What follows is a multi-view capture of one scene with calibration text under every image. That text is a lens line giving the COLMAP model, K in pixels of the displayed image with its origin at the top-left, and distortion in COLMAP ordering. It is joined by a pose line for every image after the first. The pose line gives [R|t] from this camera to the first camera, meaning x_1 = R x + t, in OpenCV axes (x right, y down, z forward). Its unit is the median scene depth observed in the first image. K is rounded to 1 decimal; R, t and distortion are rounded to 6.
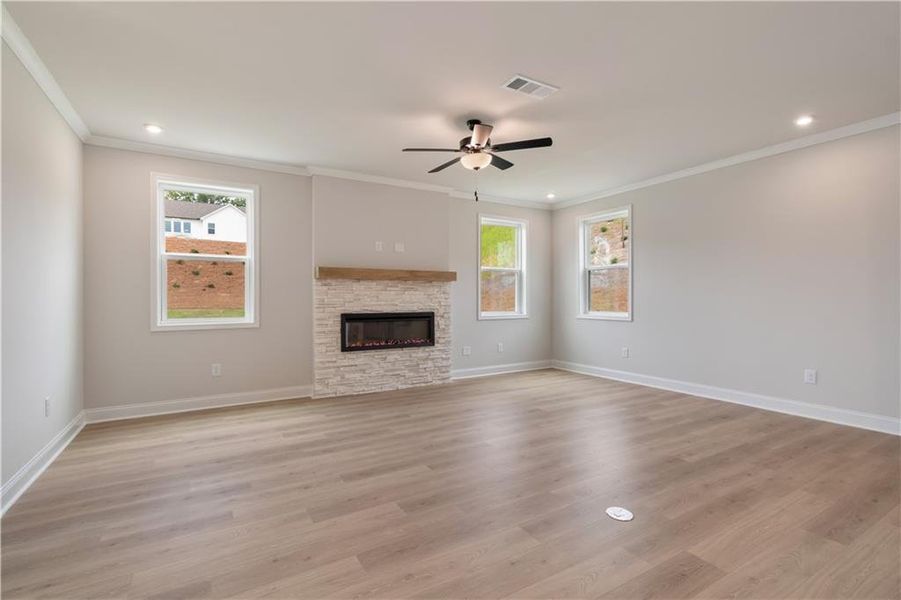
lens RADIAL K [[415.9, 0, 457.4], [0, 415.9, 301.8], [0, 0, 1]] dist [-0.001322, 0.002853]
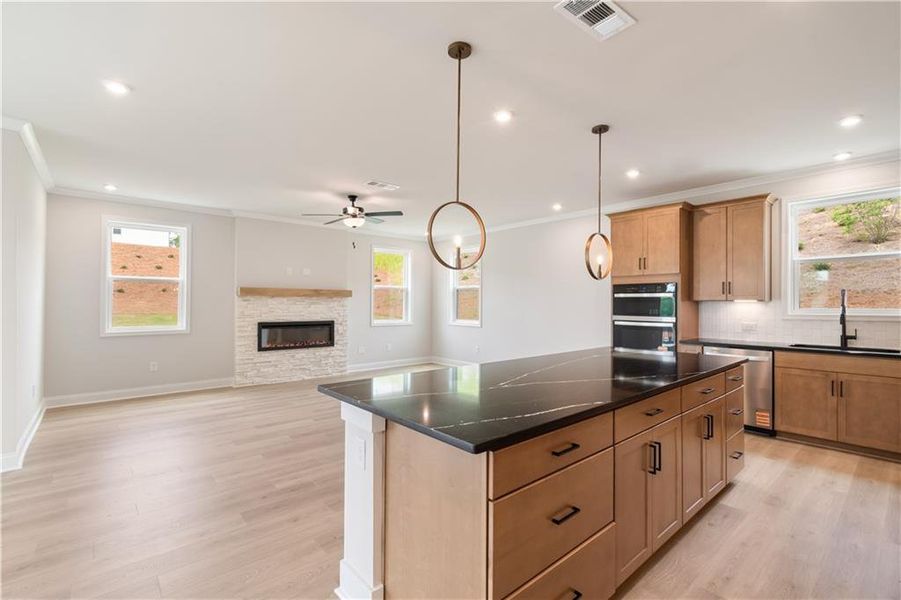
lens RADIAL K [[399.4, 0, 453.0], [0, 399.4, 302.2], [0, 0, 1]] dist [0.005235, -0.002802]
pose [[0.985436, 0.007970, 0.169863, 0.110000], [-0.005984, 0.999908, -0.012203, -0.022948], [-0.169944, 0.011009, 0.985392, -0.343132]]
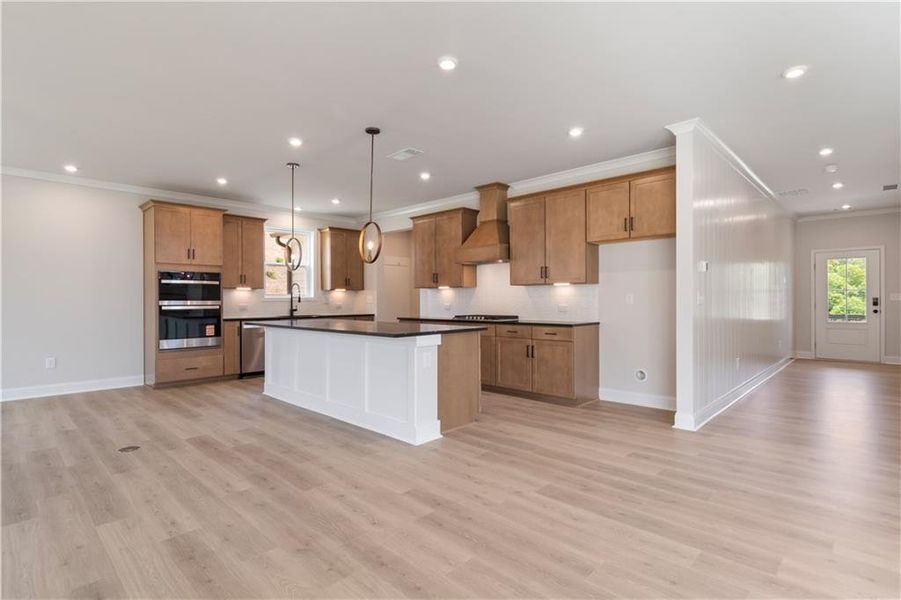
lens RADIAL K [[447.1, 0, 457.1], [0, 447.1, 300.3], [0, 0, 1]] dist [-0.002364, -0.001357]
pose [[-0.261581, 0.002337, 0.965179, -0.610742], [0.010203, 0.999948, 0.000344, 0.001699], [-0.965128, 0.009938, -0.261591, 0.132671]]
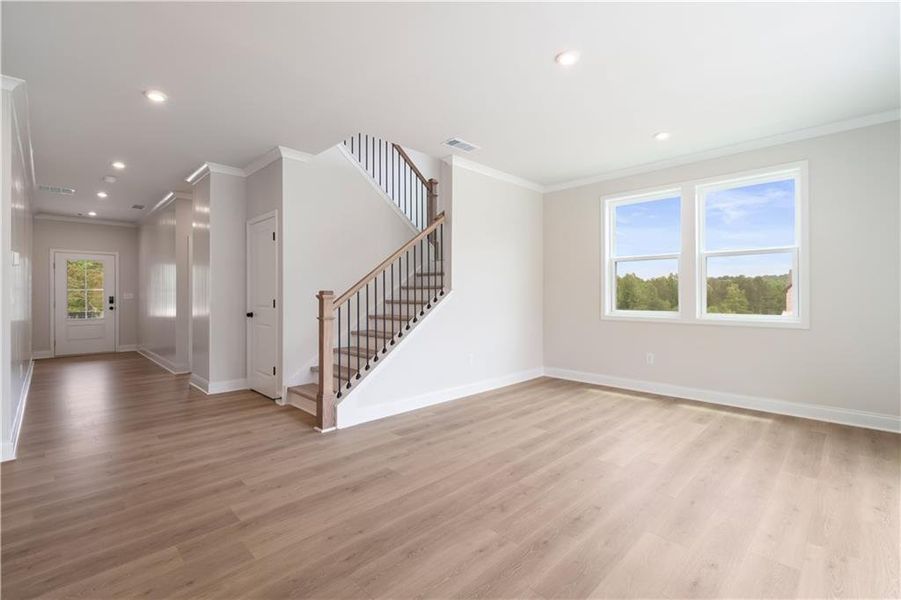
lens RADIAL K [[399.4, 0, 450.8], [0, 399.4, 297.7], [0, 0, 1]] dist [0.005235, -0.002802]
pose [[-0.971667, 0.007511, -0.236237, -0.442356], [0.004759, 0.999914, 0.012217, -0.000565], [0.236308, 0.010746, -0.971619, 0.229226]]
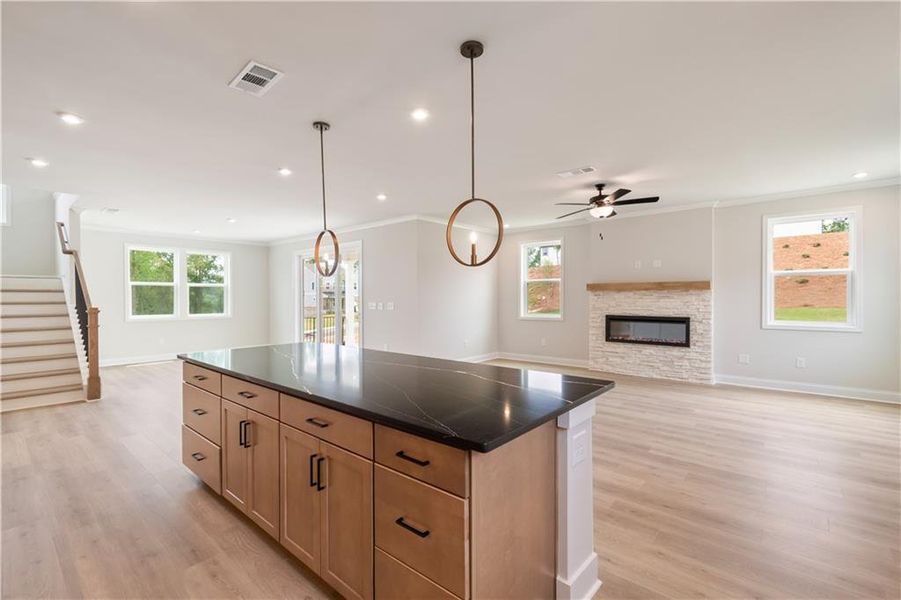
lens RADIAL K [[399.4, 0, 455.4], [0, 399.4, 298.0], [0, 0, 1]] dist [0.005235, -0.002802]
pose [[0.319177, 0.004369, -0.947685, 0.843723], [-0.001638, 0.999990, 0.004059, -0.034230], [0.947694, 0.000257, 0.319181, 0.063026]]
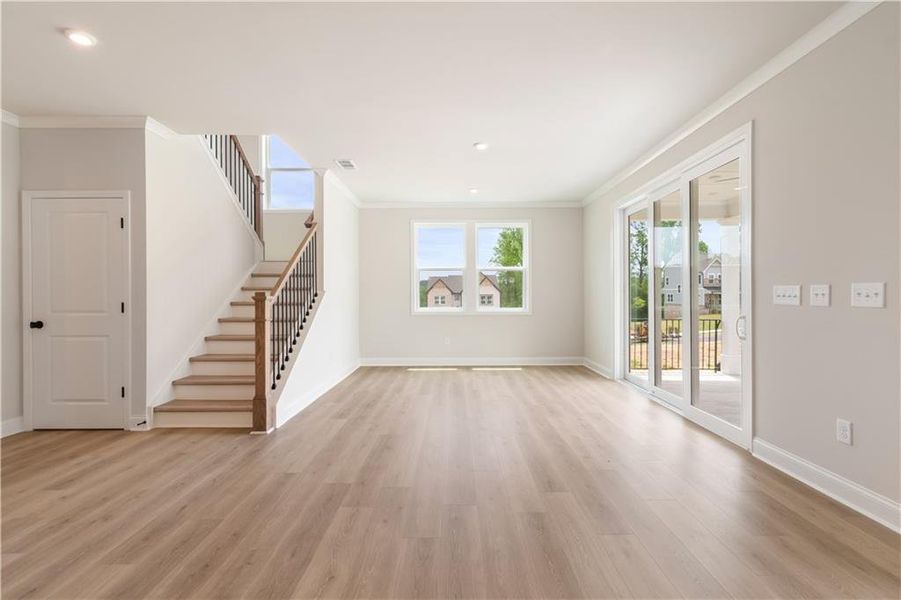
lens RADIAL K [[415.9, 0, 454.4], [0, 415.9, 298.0], [0, 0, 1]] dist [-0.001322, 0.002853]
pose [[-0.515912, 0.010737, -0.856574, 0.032483], [0.000969, 0.999928, 0.011950, -0.002605], [0.856641, 0.005335, -0.515885, 0.155324]]
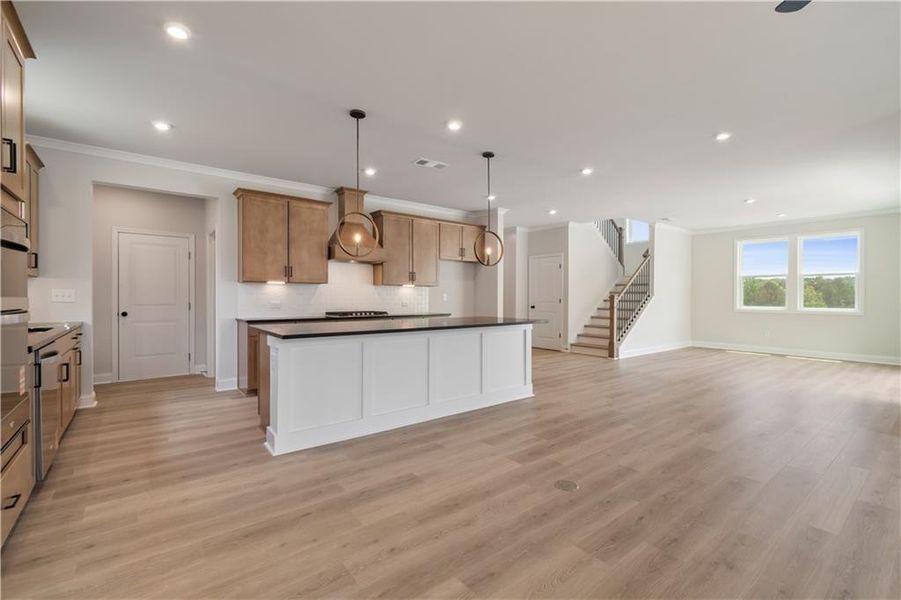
lens RADIAL K [[399.4, 0, 453.3], [0, 399.4, 297.4], [0, 0, 1]] dist [0.005235, -0.002802]
pose [[-0.991920, 0.001746, -0.126852, 0.365395], [0.000738, 0.999968, 0.007987, -0.006328], [0.126862, 0.007829, -0.991889, 0.891629]]
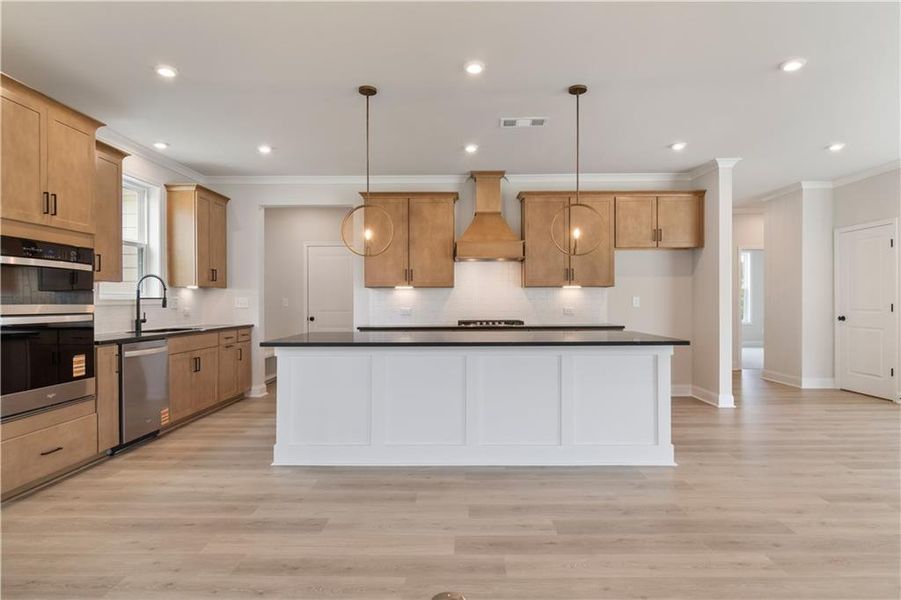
lens RADIAL K [[490.1, 0, 453.3], [0, 490.1, 299.9], [0, 0, 1]] dist [0.003299, -0.005724]
pose [[-0.848792, 0.009521, 0.528642, -0.028276], [0.010053, 0.999948, -0.001868, -0.003556], [-0.528632, 0.003729, -0.848843, 0.745248]]
